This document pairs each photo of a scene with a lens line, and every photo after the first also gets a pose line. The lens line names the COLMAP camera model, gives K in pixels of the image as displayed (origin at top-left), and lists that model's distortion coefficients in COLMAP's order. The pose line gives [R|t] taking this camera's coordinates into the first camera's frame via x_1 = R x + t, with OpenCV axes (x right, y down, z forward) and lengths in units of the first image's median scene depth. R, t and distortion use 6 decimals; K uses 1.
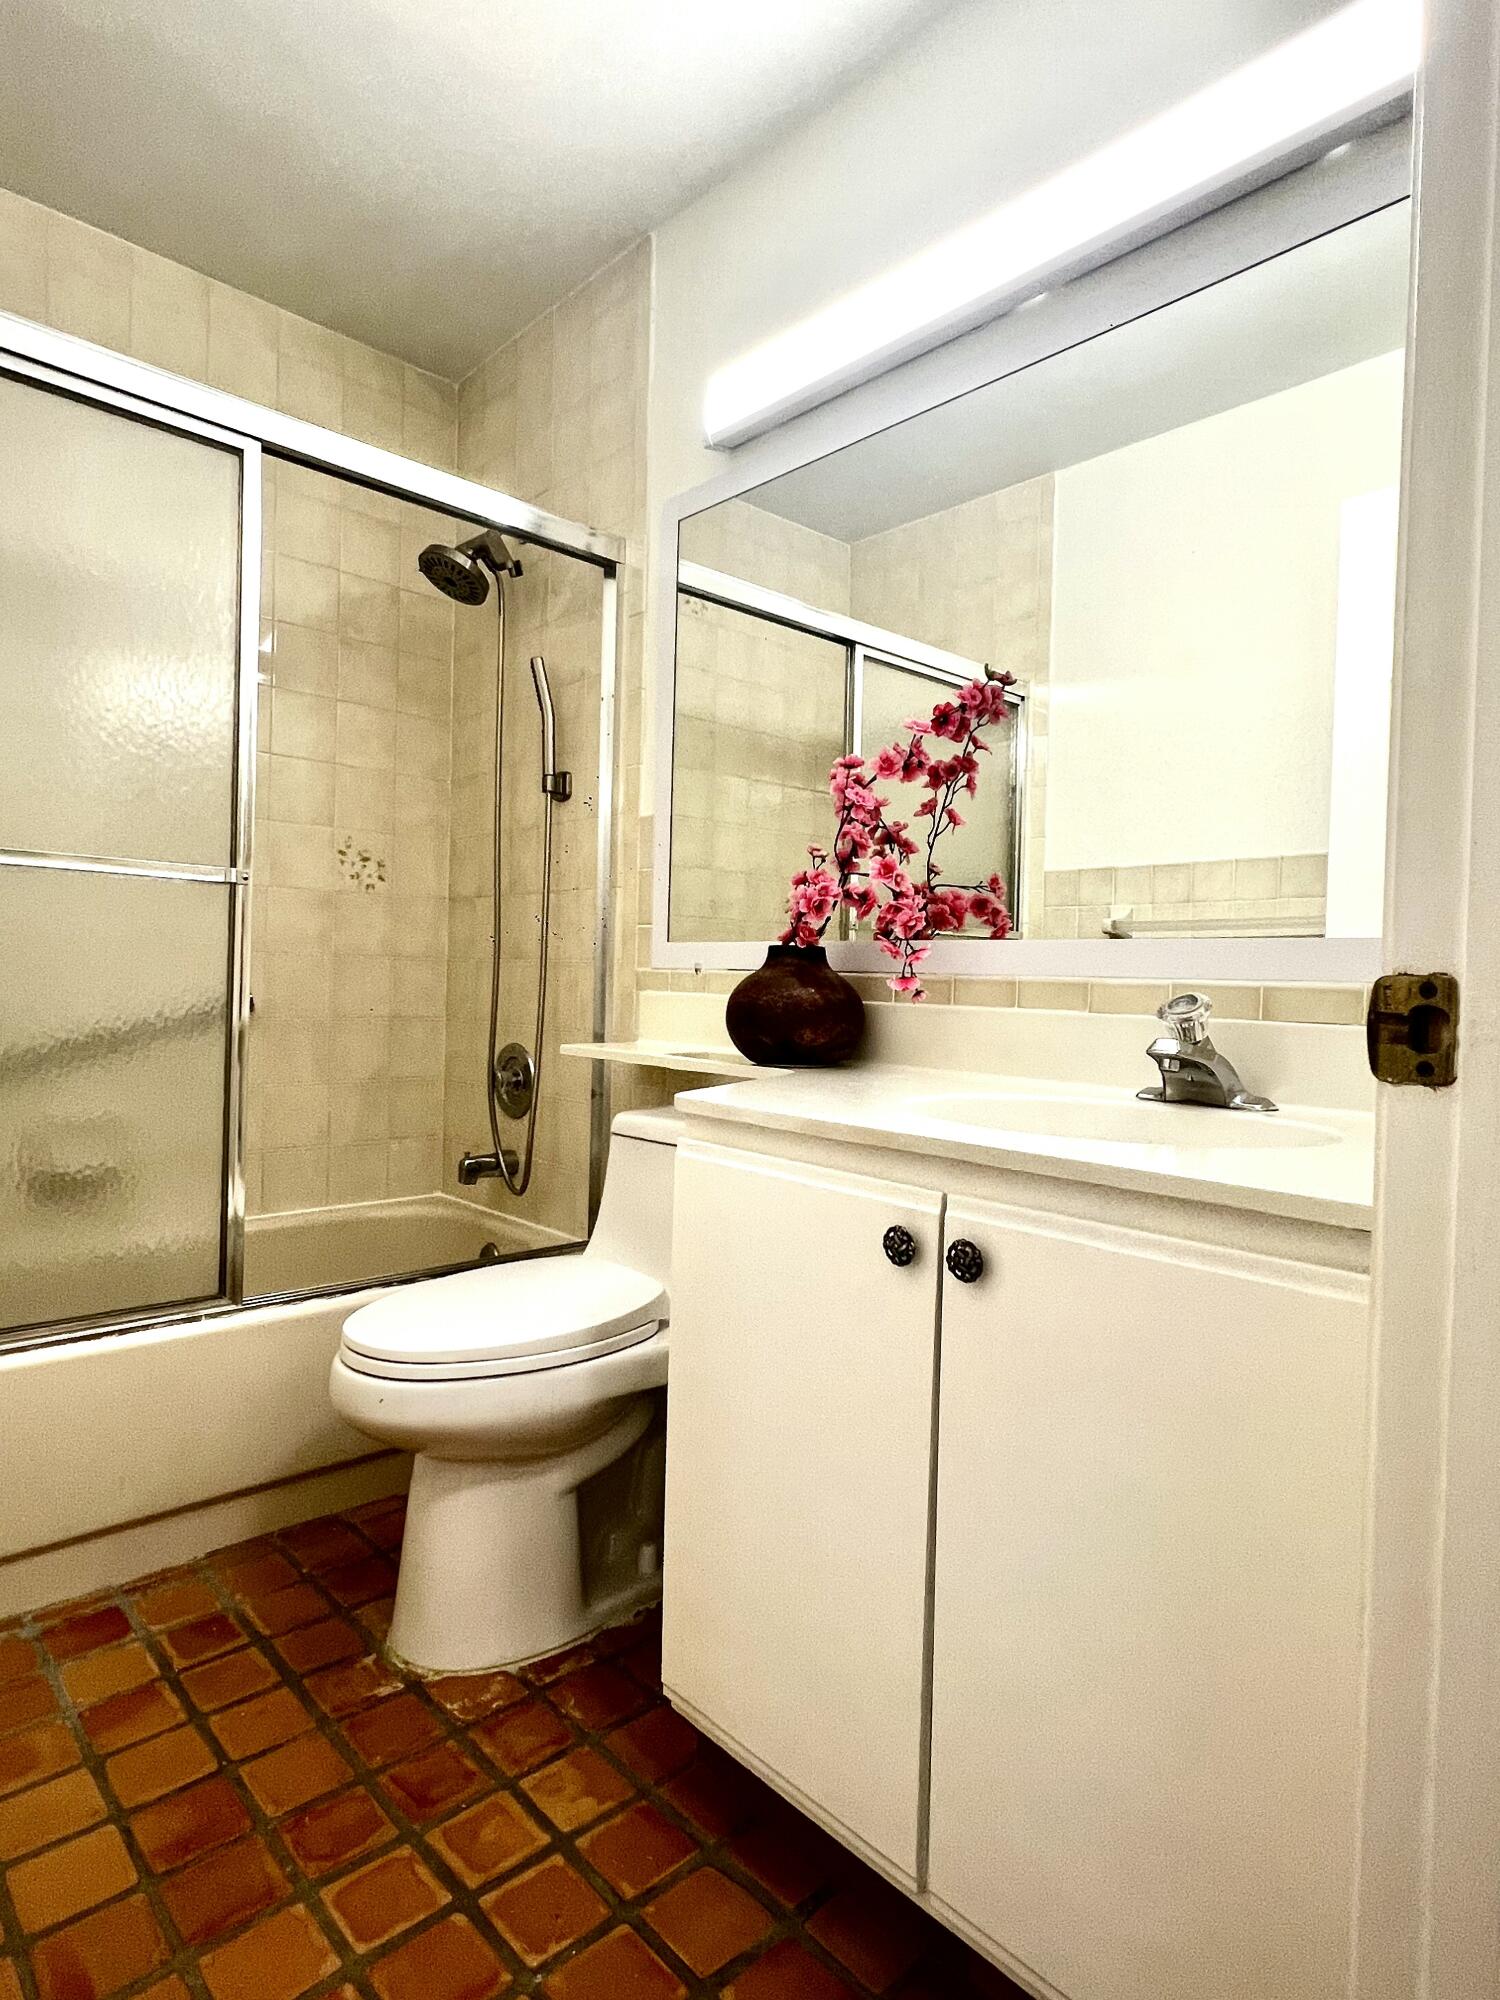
lens RADIAL K [[1080.0, 0, 750.0], [0, 1080.0, 1000.0], [0, 0, 1]] dist [0.002532, 0.000347]
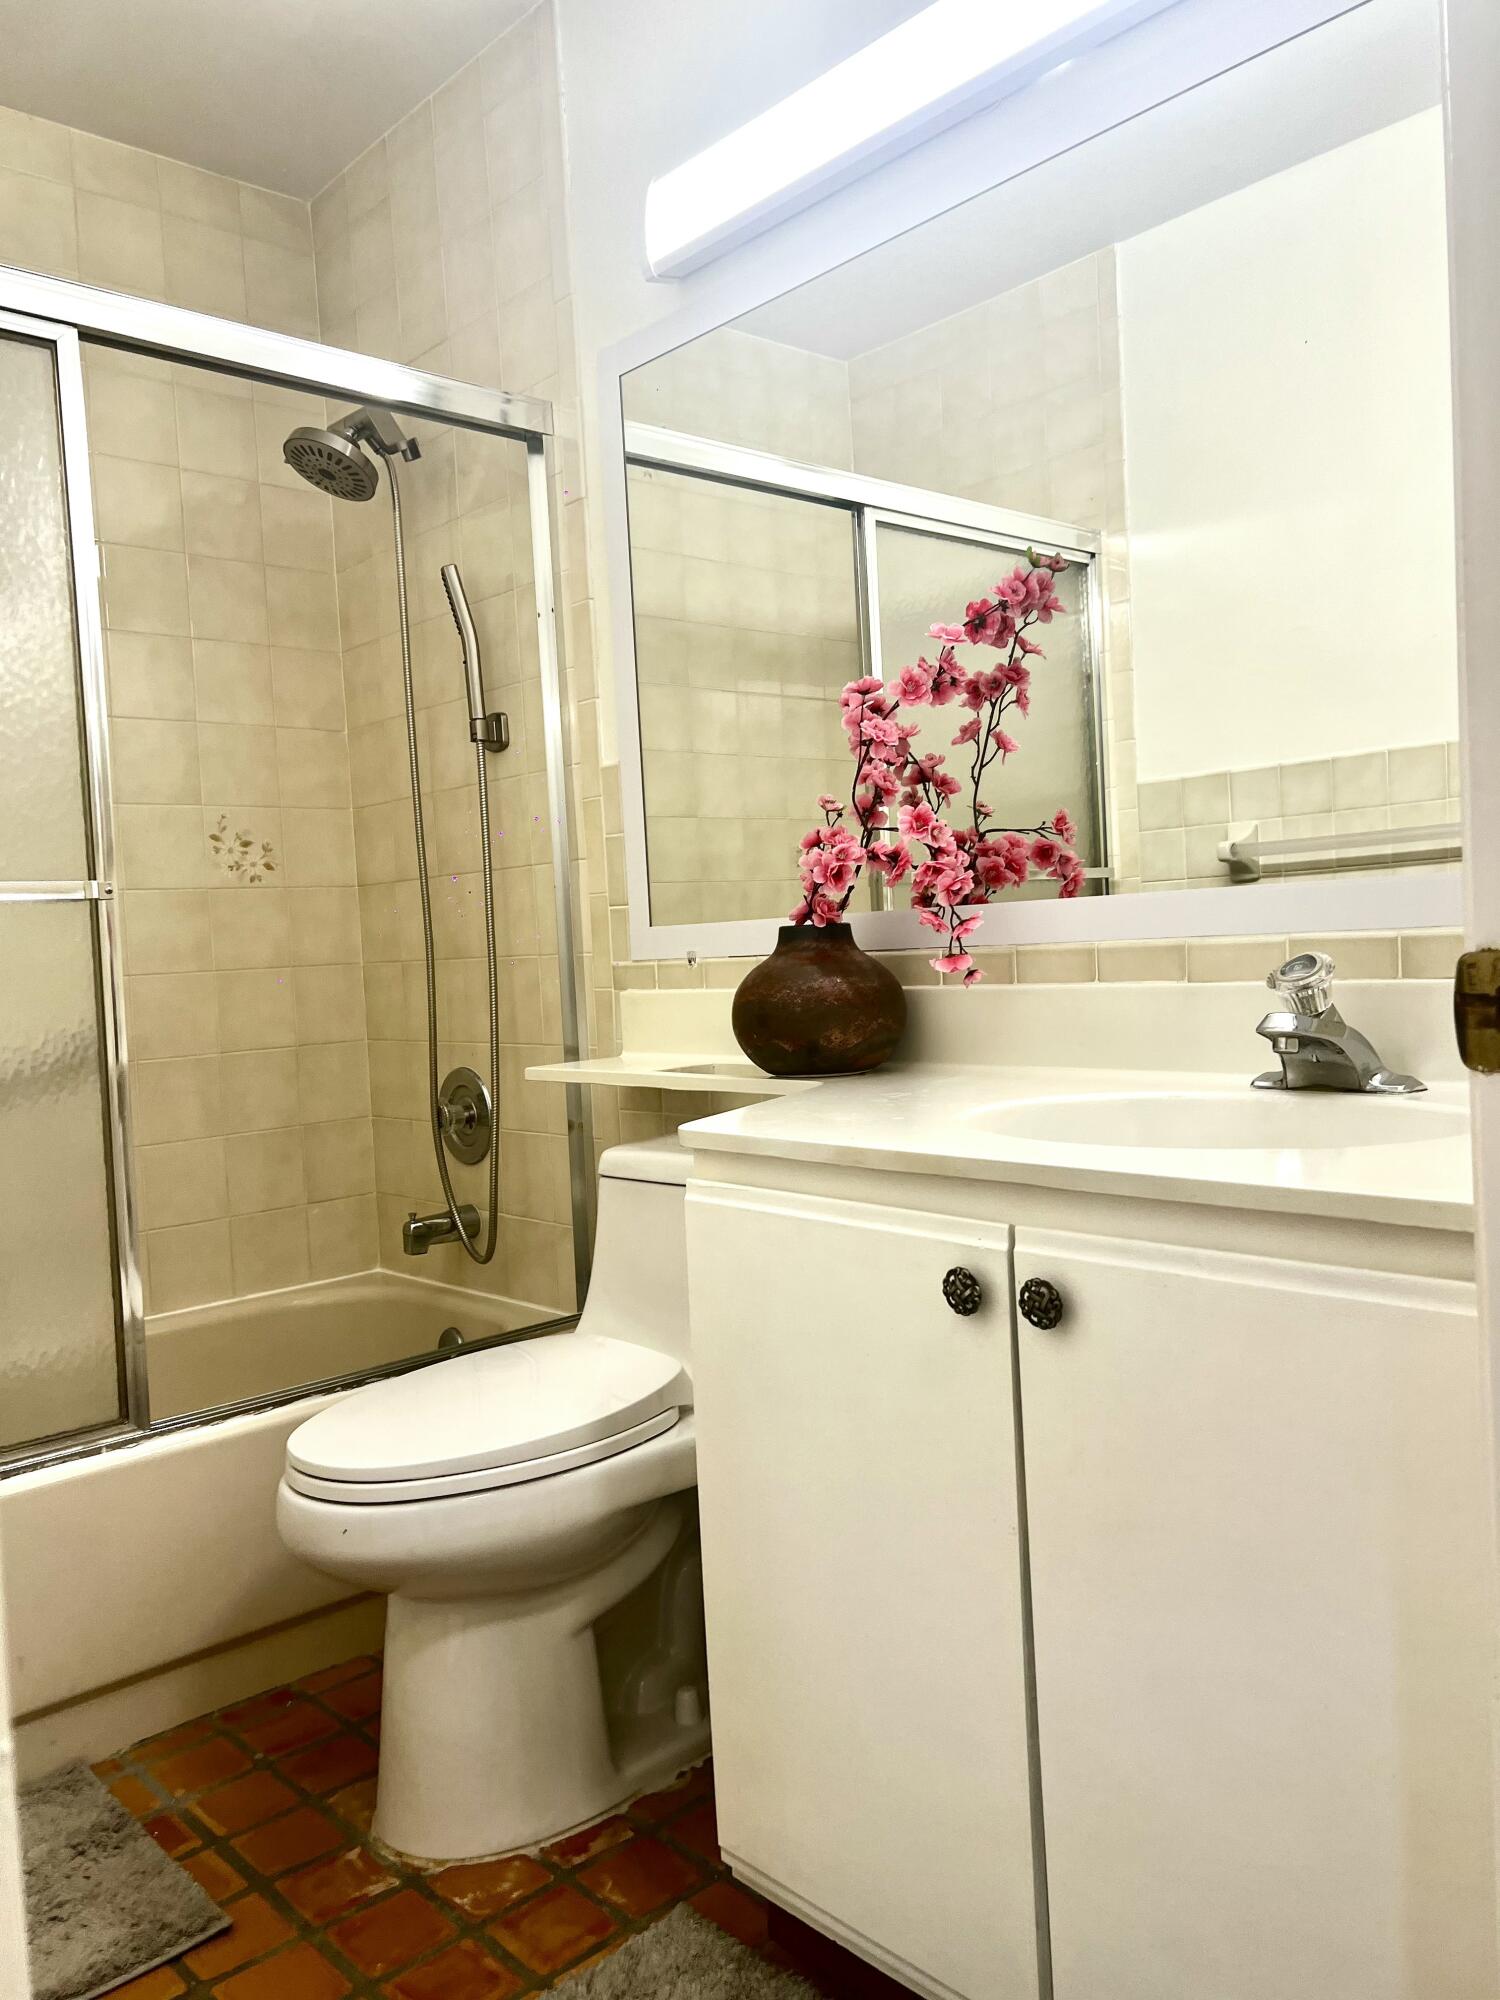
lens RADIAL K [[1535.0, 0, 750.0], [0, 1535.0, 1000.0], [0, 0, 1]] dist [0.082232, -0.110546]
pose [[0.996929, -0.077737, -0.009491, 0.002157], [0.077968, 0.996586, 0.027170, -0.028415], [0.007346, -0.027826, 0.999586, -0.125625]]
